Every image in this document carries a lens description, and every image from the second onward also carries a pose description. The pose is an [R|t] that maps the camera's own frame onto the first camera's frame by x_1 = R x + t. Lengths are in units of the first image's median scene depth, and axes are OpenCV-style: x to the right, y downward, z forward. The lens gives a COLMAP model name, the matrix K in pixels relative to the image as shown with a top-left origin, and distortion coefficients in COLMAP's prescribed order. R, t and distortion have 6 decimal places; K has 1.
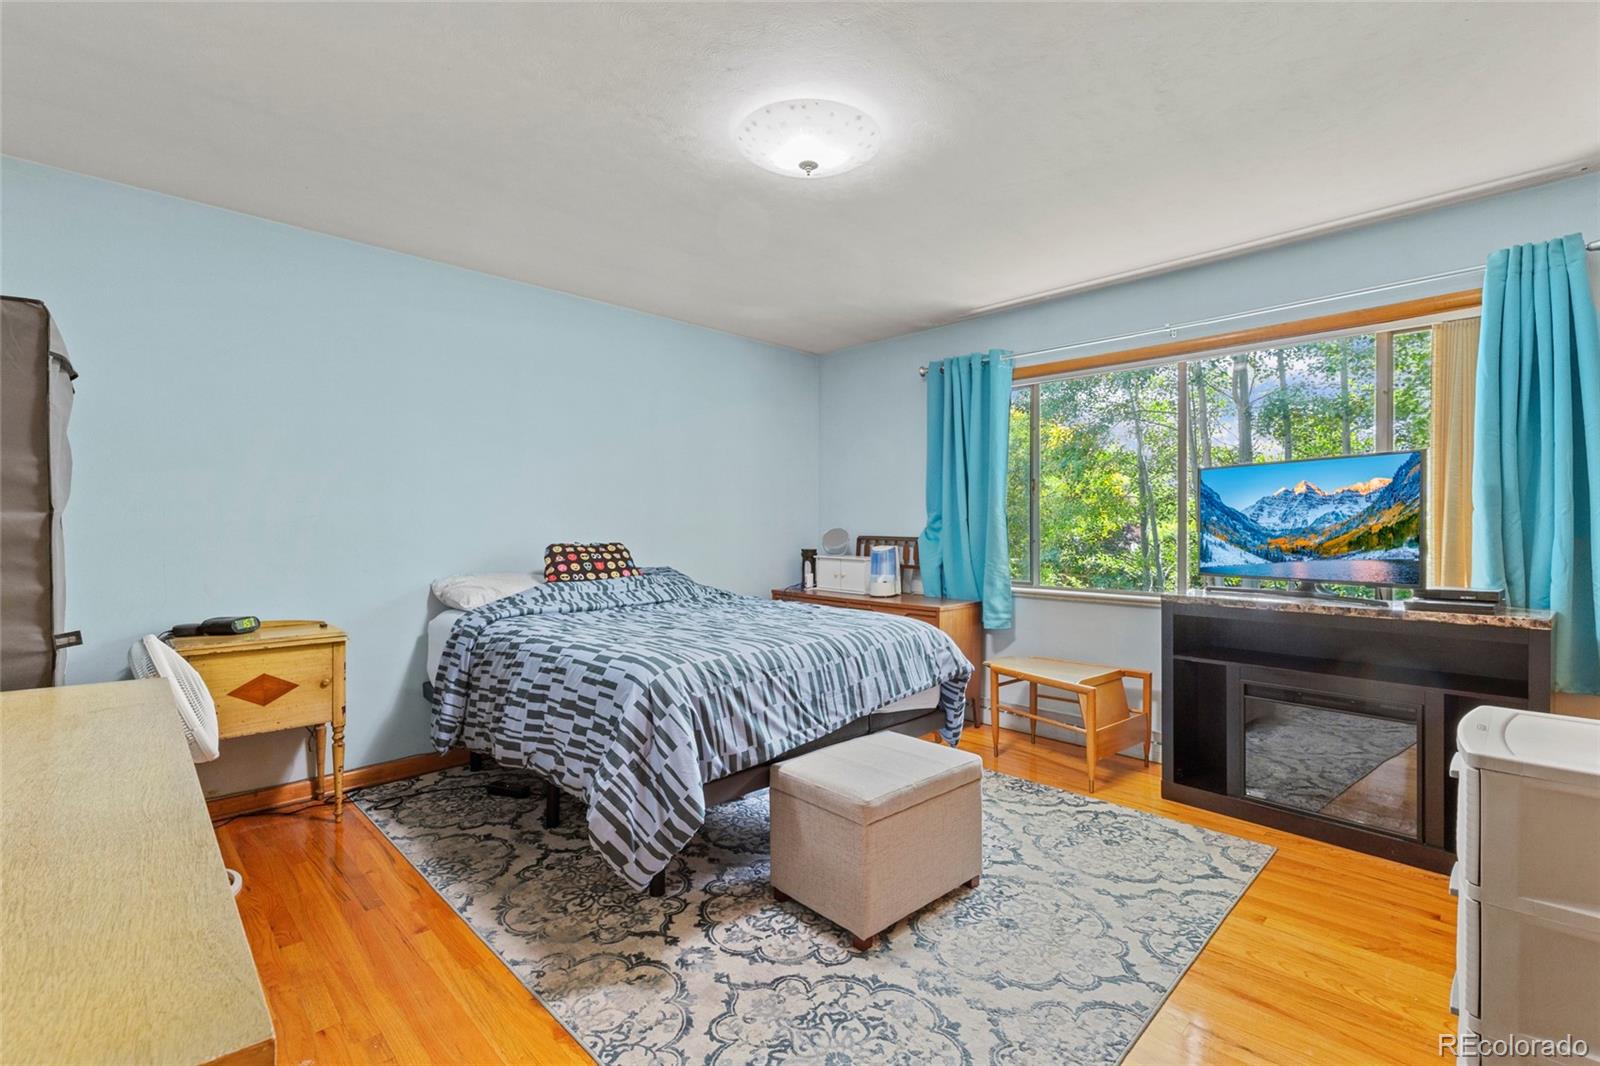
lens RADIAL K [[723.6, 0, 795.5], [0, 723.6, 531.4], [0, 0, 1]] dist [-0.000351, 0.000051]
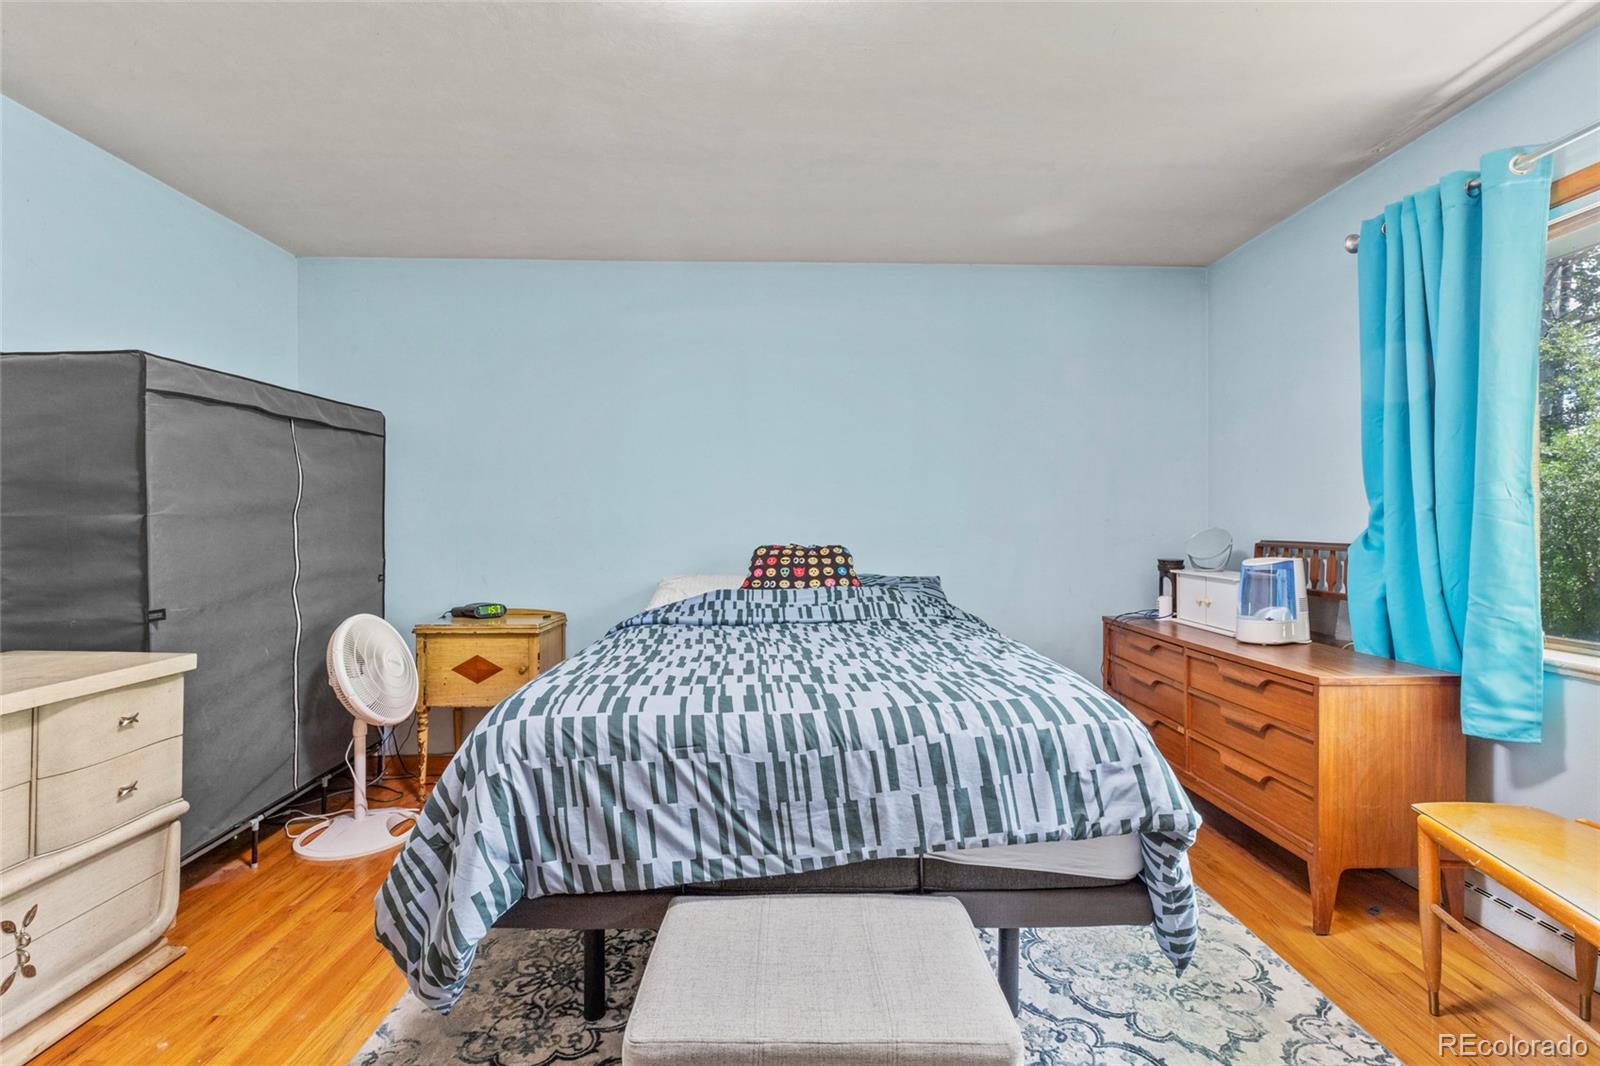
lens RADIAL K [[723.6, 0, 795.9], [0, 723.6, 531.6], [0, 0, 1]] dist [-0.000351, 0.000051]
pose [[0.729461, 0.002781, -0.684017, 0.438791], [-0.003476, 0.999994, 0.000358, -0.000046], [0.684013, 0.002116, 0.729466, 0.553362]]
